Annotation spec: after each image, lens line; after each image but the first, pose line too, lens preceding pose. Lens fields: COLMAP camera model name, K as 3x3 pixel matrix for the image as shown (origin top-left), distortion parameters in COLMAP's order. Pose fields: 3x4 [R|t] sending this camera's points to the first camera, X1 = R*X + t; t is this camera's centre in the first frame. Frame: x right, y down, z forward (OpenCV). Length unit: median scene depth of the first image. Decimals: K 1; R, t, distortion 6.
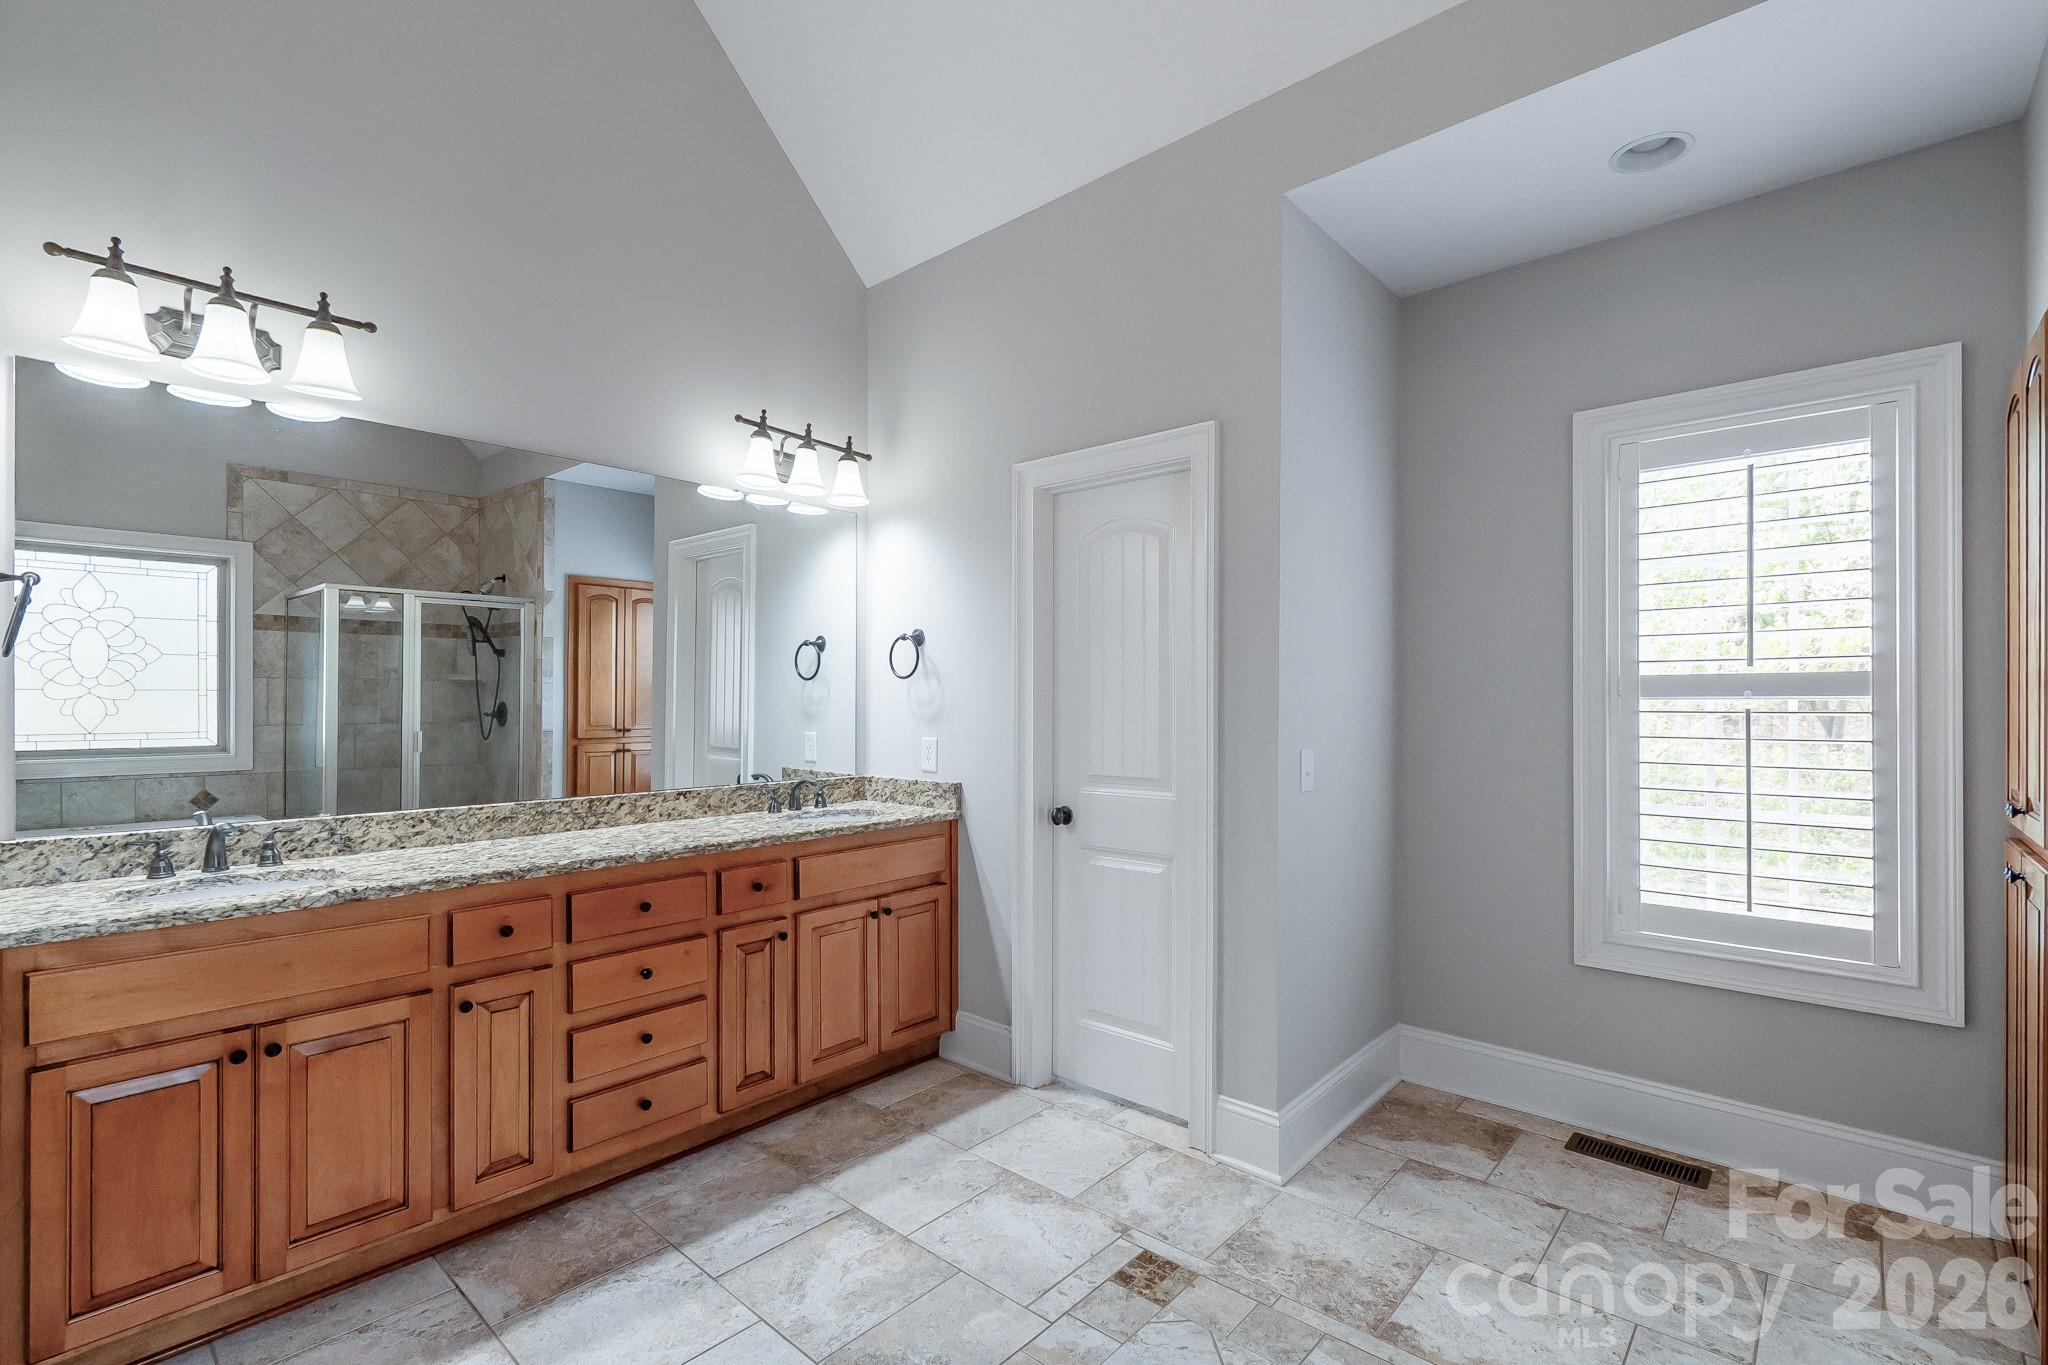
lens RADIAL K [[921.7, 0, 1023.8], [0, 921.7, 704.0], [0, 0, 1]] dist [-0.002380, -0.000354]
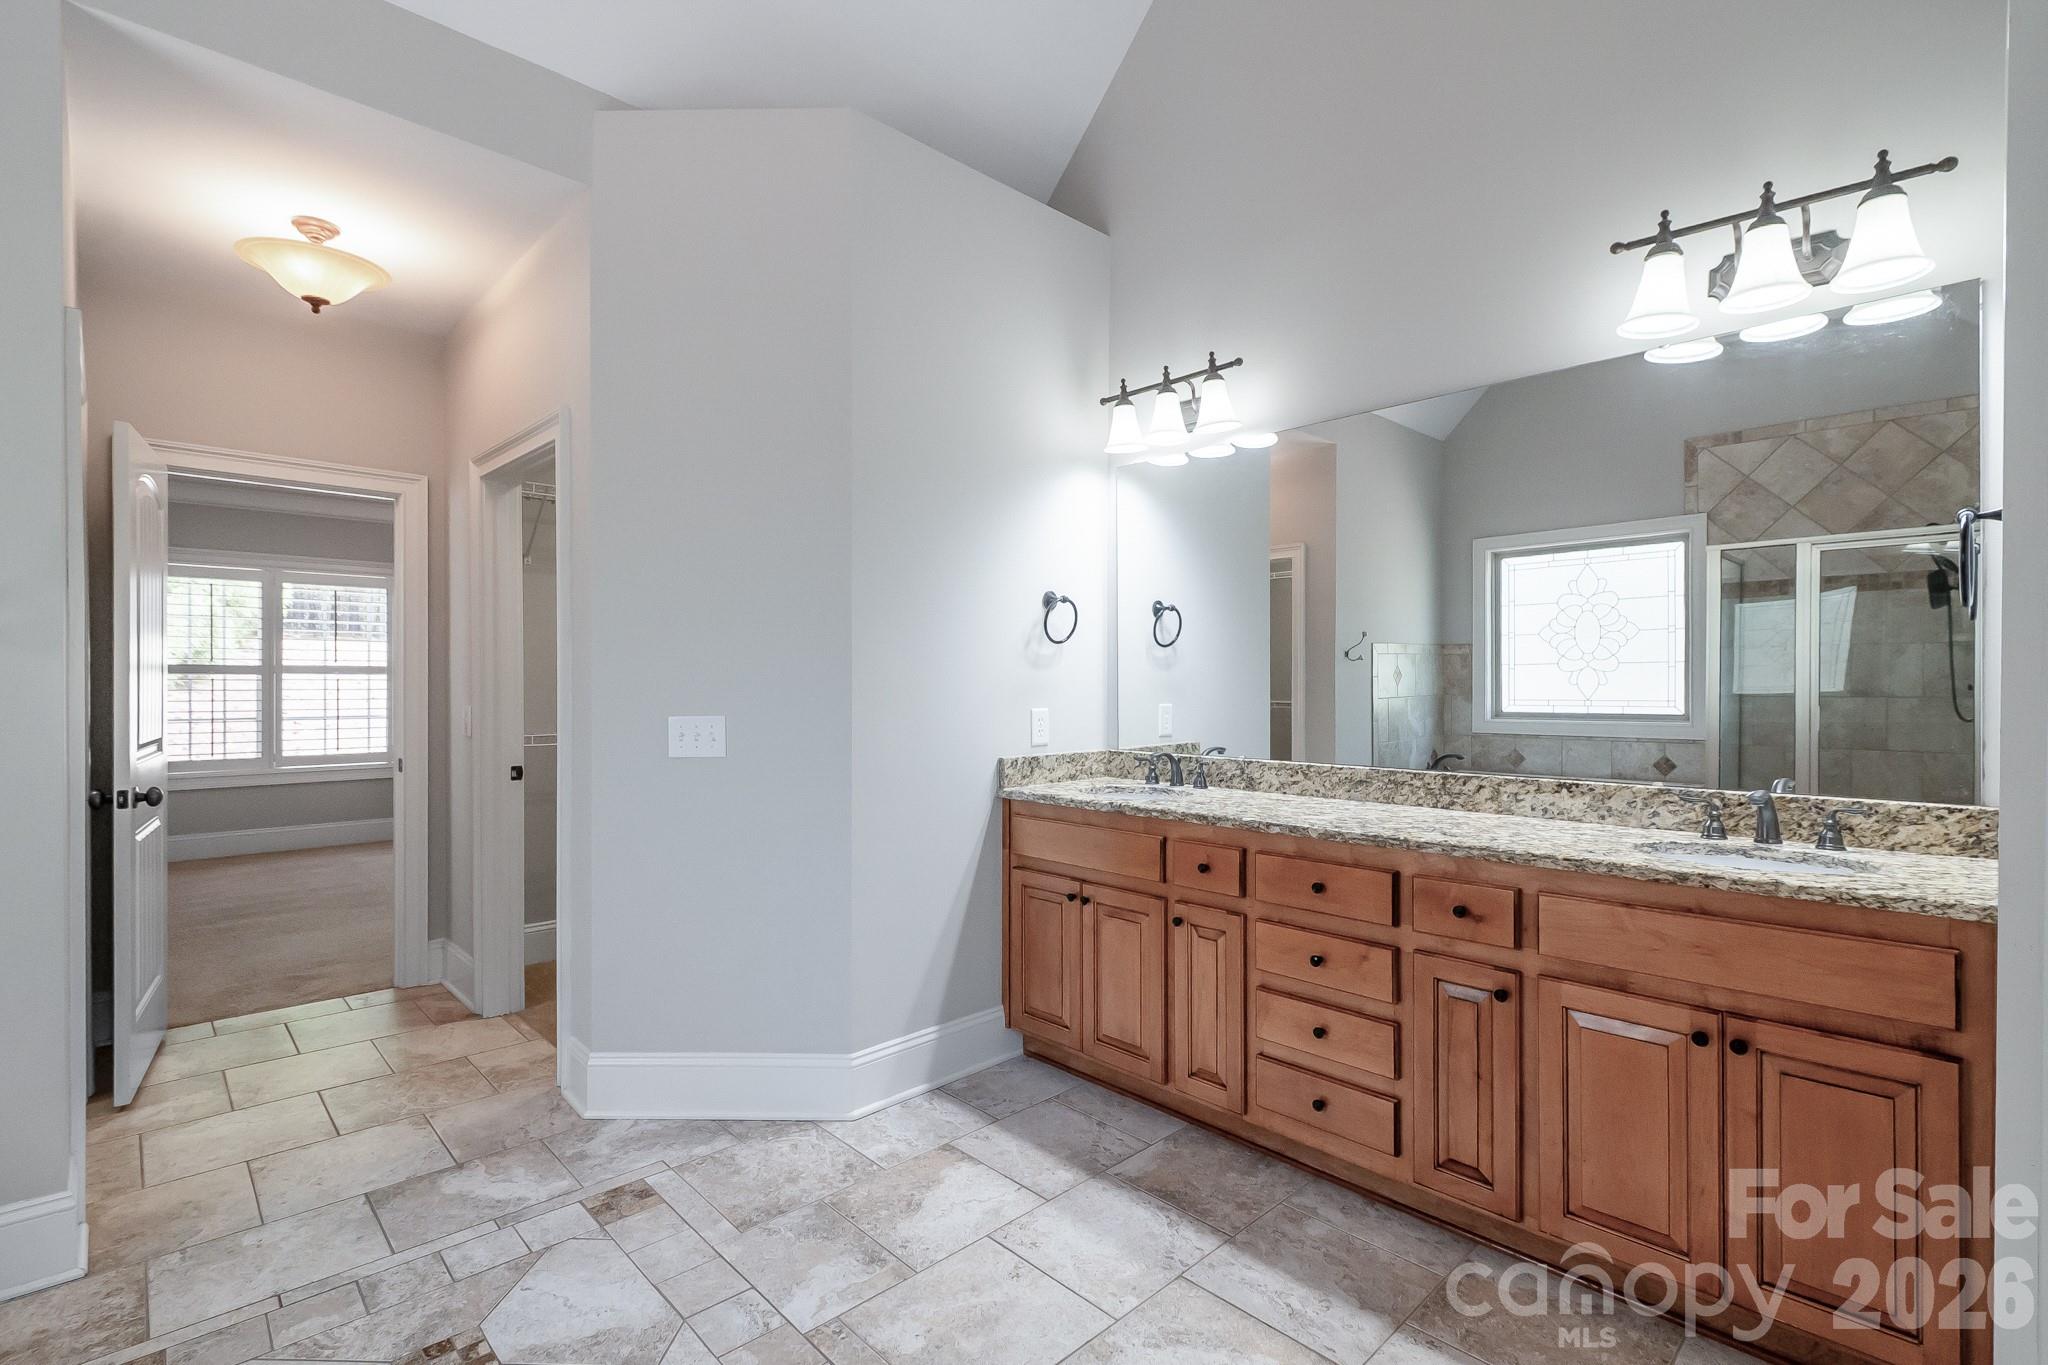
lens RADIAL K [[935.4, 0, 1024.0], [0, 935.4, 682.5], [0, 0, 1]] dist [0.003440, 0.000039]
pose [[-0.078698, 0.002682, -0.996895, 0.506150], [-0.000669, 0.999996, 0.002743, 0.013574], [0.996898, 0.000883, -0.078696, 0.738499]]
